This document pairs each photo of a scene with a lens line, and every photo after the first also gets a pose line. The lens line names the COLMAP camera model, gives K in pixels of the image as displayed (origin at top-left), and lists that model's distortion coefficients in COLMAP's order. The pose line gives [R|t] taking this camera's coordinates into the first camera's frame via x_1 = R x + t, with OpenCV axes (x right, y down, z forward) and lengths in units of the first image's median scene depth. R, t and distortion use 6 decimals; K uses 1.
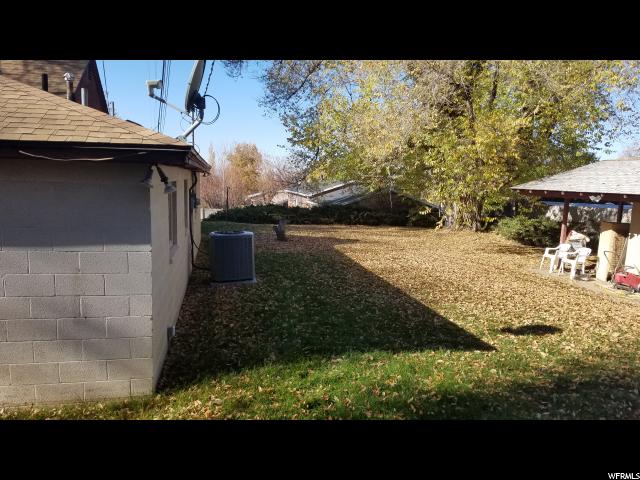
lens RADIAL K [[473.5, 0, 318.5], [0, 473.5, 252.4], [0, 0, 1]] dist [0.264548, -0.424997]
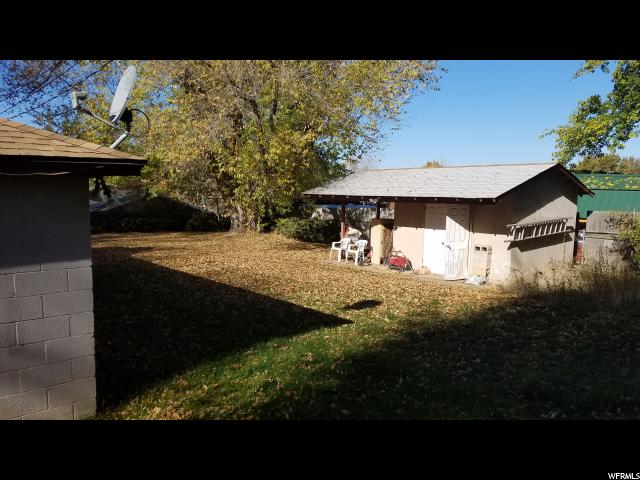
lens RADIAL K [[473.5, 0, 318.5], [0, 473.5, 252.4], [0, 0, 1]] dist [0.264548, -0.424997]
pose [[0.879583, -0.078689, 0.469192, -0.139808], [0.082457, 0.996516, 0.012547, -0.002028], [-0.468545, 0.027652, 0.883007, -0.025481]]
